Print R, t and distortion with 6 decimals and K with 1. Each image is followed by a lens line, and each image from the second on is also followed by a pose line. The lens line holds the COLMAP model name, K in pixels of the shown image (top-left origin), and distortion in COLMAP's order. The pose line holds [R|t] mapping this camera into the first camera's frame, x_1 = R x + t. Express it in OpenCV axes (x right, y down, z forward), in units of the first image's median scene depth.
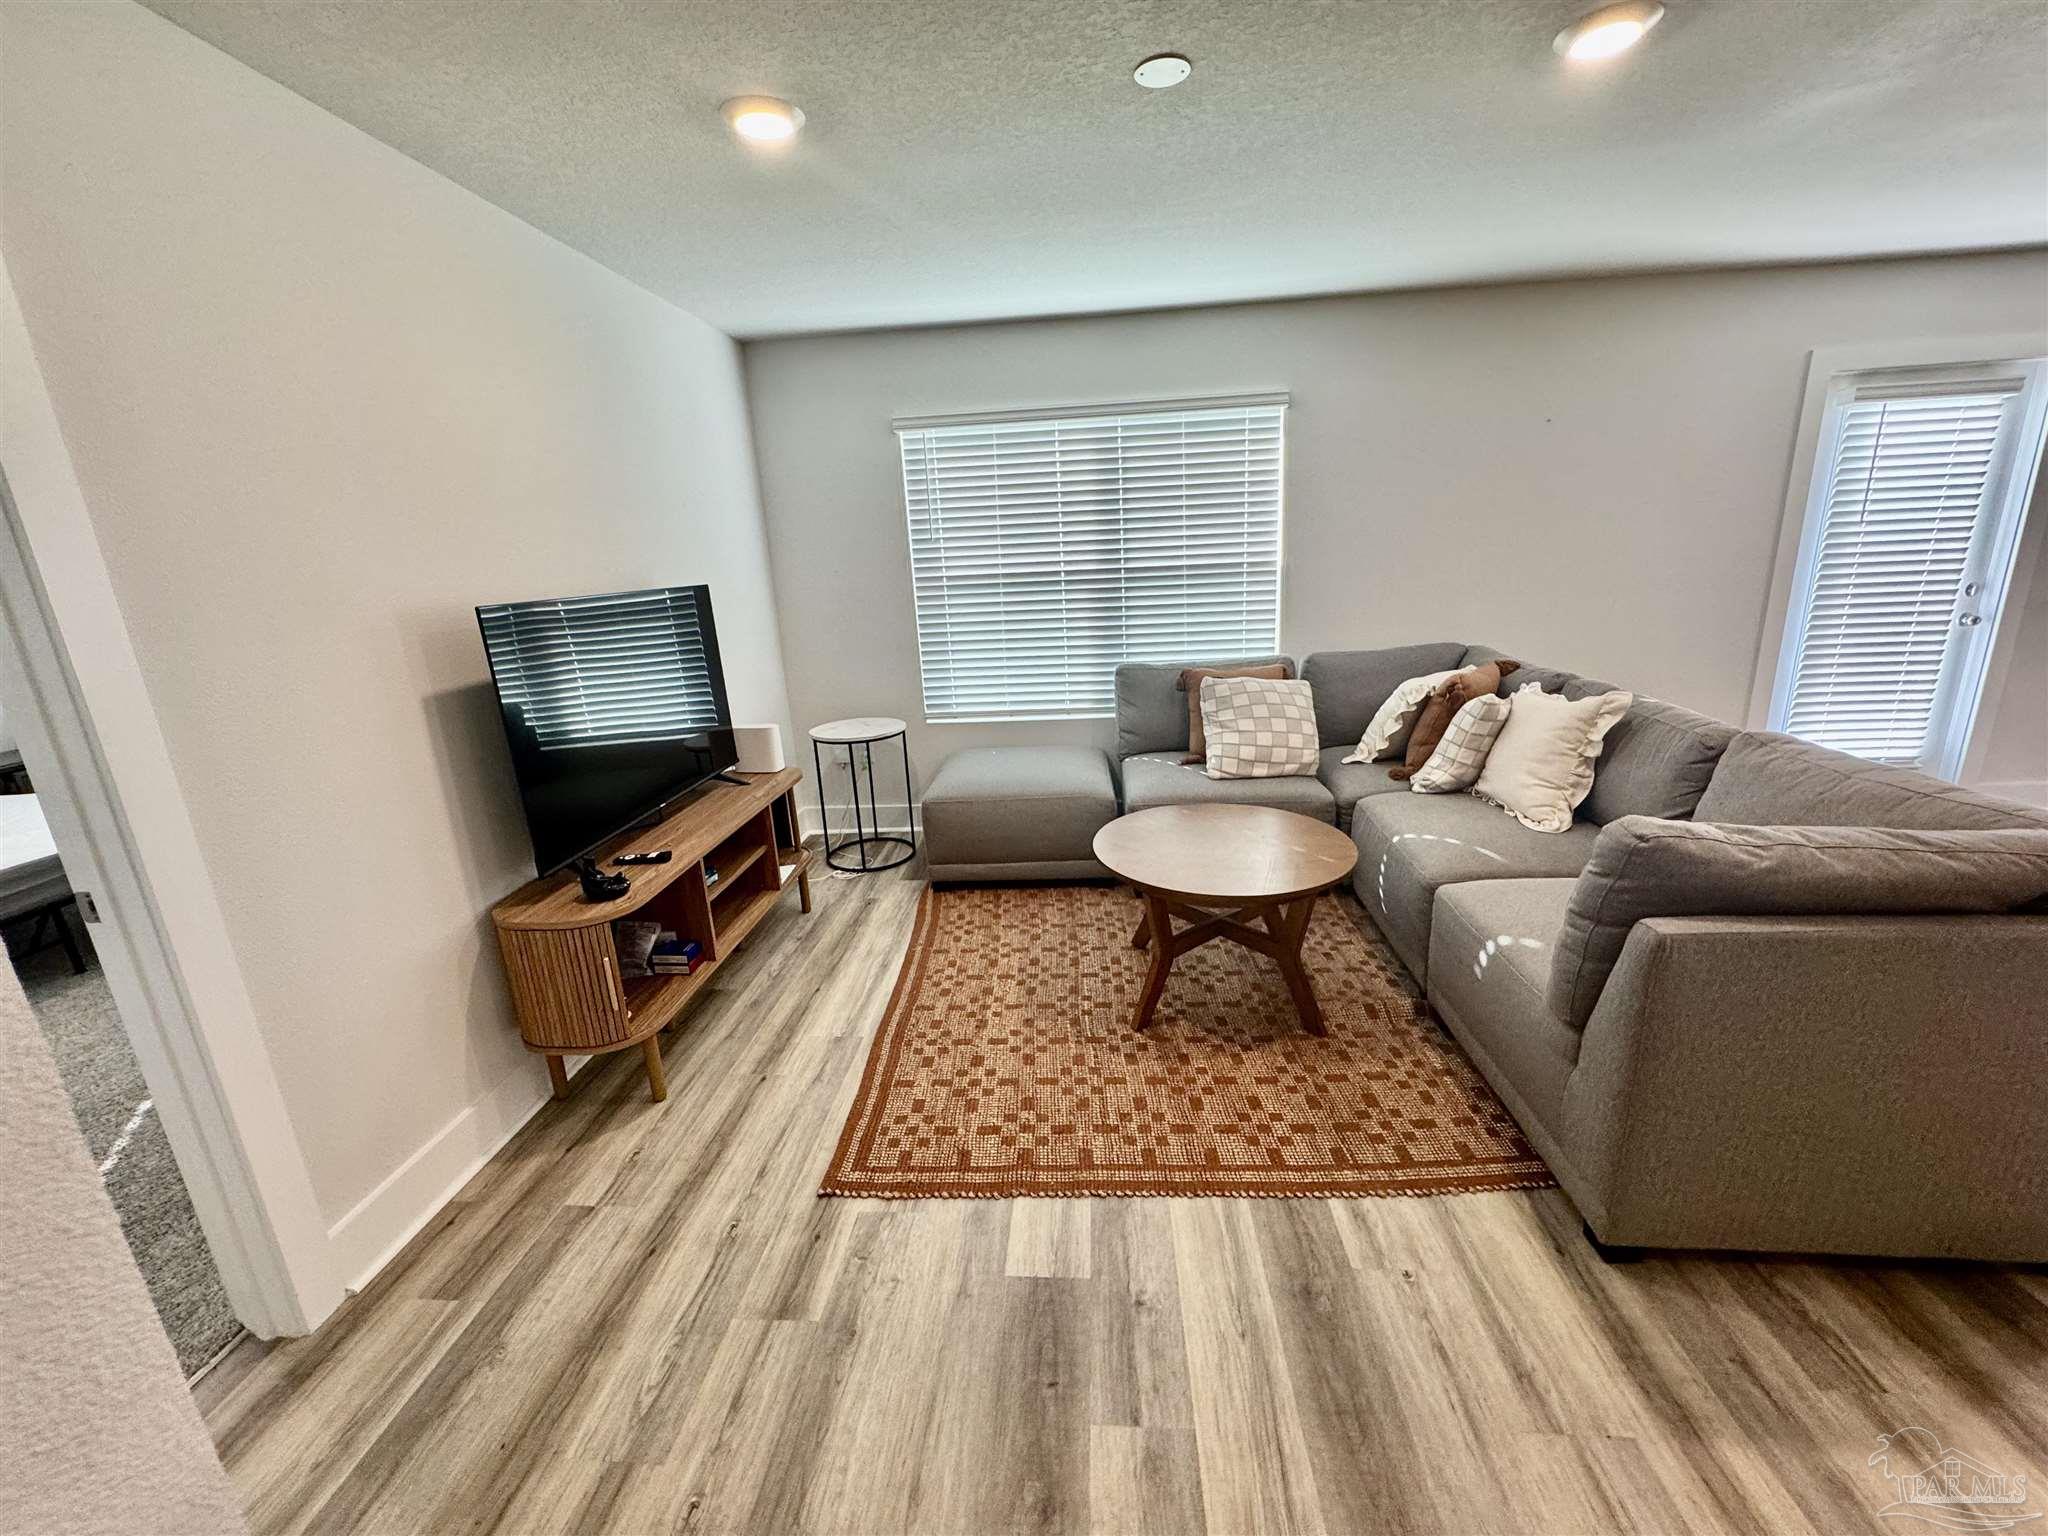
lens RADIAL K [[812.7, 0, 1025.5], [0, 812.7, 771.0], [0, 0, 1]] dist [-0.001409, -0.000201]
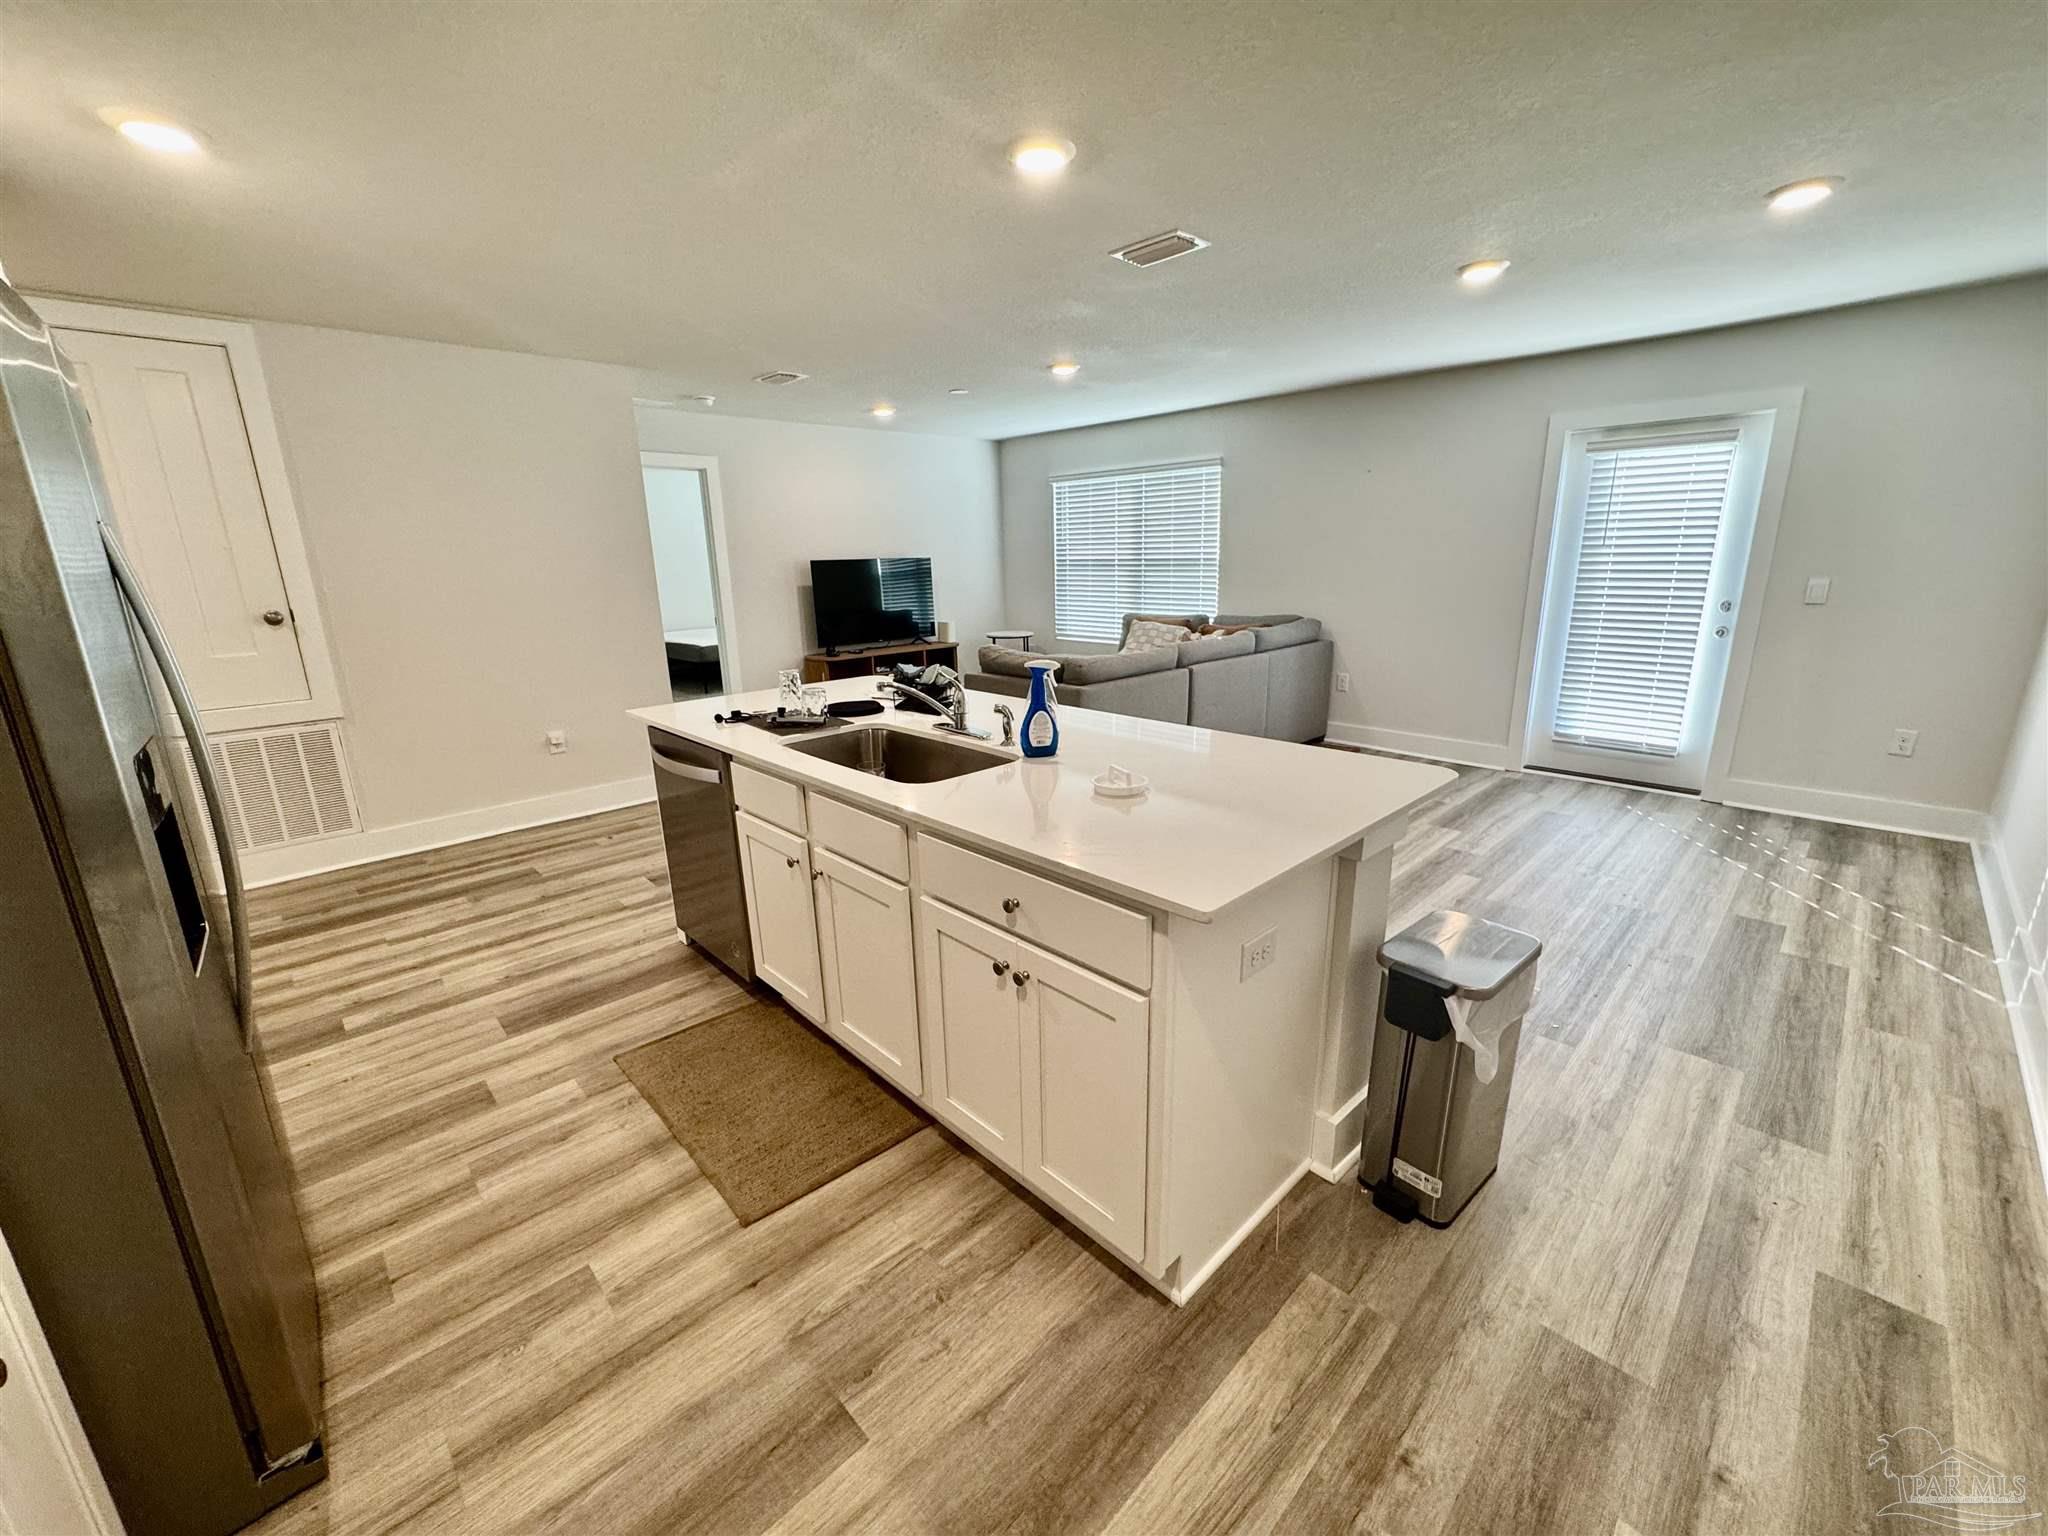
lens RADIAL K [[812.7, 0, 1025.5], [0, 812.7, 771.0], [0, 0, 1]] dist [-0.001409, -0.000201]
pose [[0.752323, 0.203302, -0.626641, 1.628568], [-0.187166, 0.977956, 0.092576, 0.122393], [0.631648, 0.047639, 0.773790, -0.722599]]
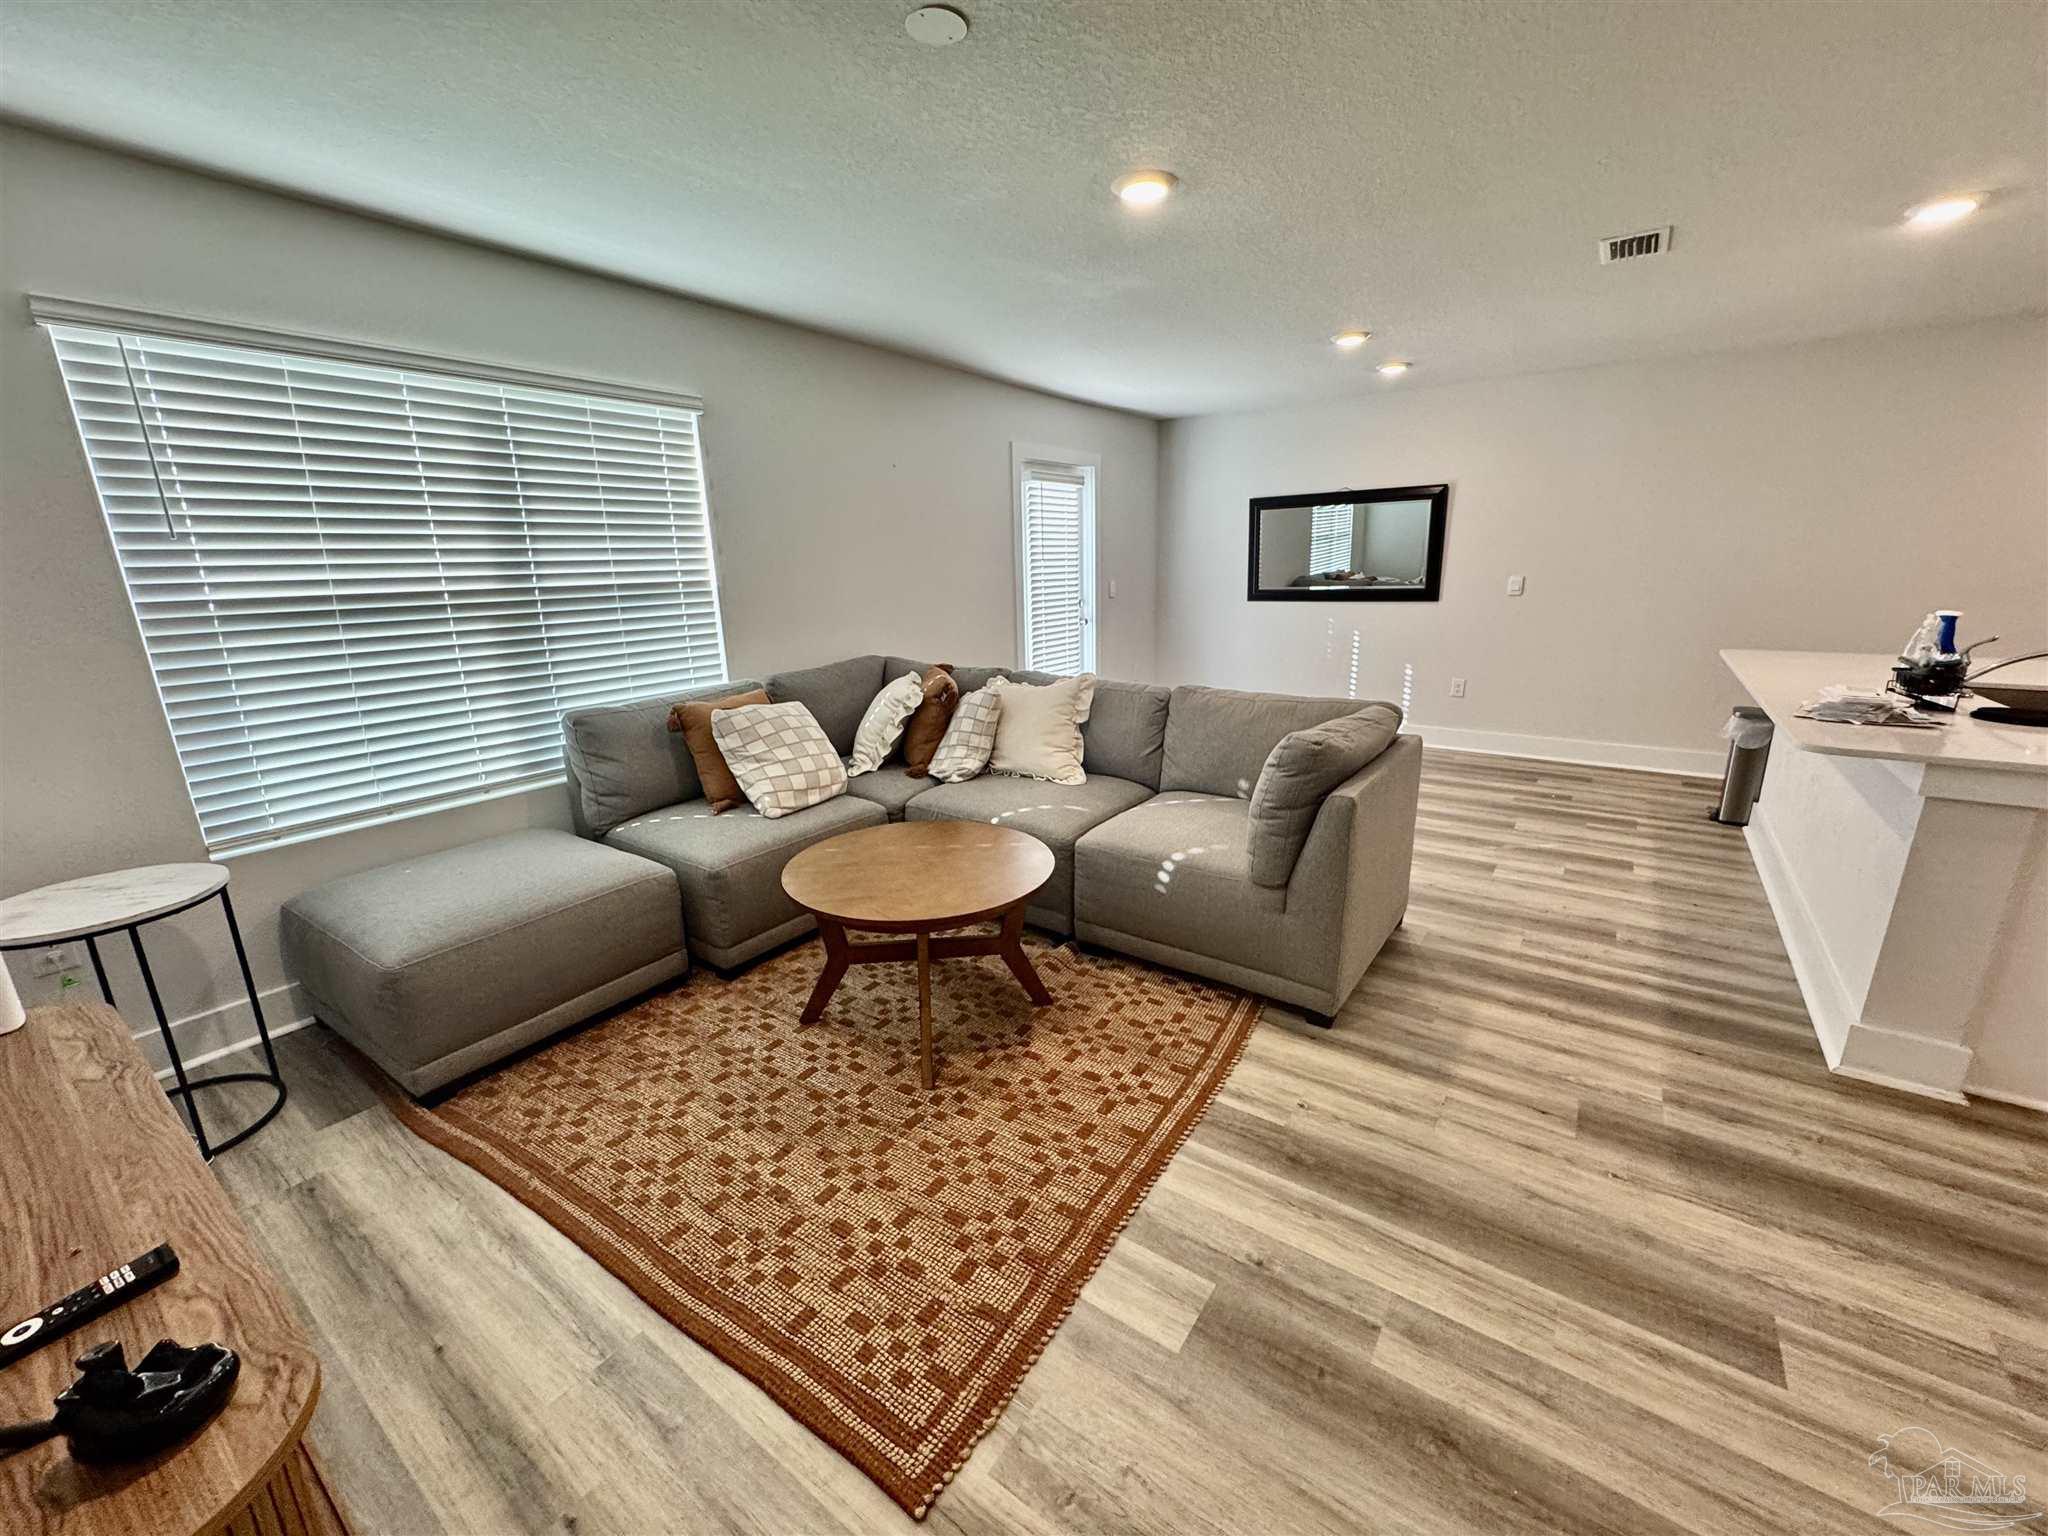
lens RADIAL K [[812.7, 0, 1025.5], [0, 812.7, 771.0], [0, 0, 1]] dist [-0.001409, -0.000201]
pose [[0.518330, -0.182514, 0.835478, -0.445271], [0.221936, 0.972196, 0.074692, -0.056848], [-0.825880, 0.146708, 0.544425, 0.345052]]
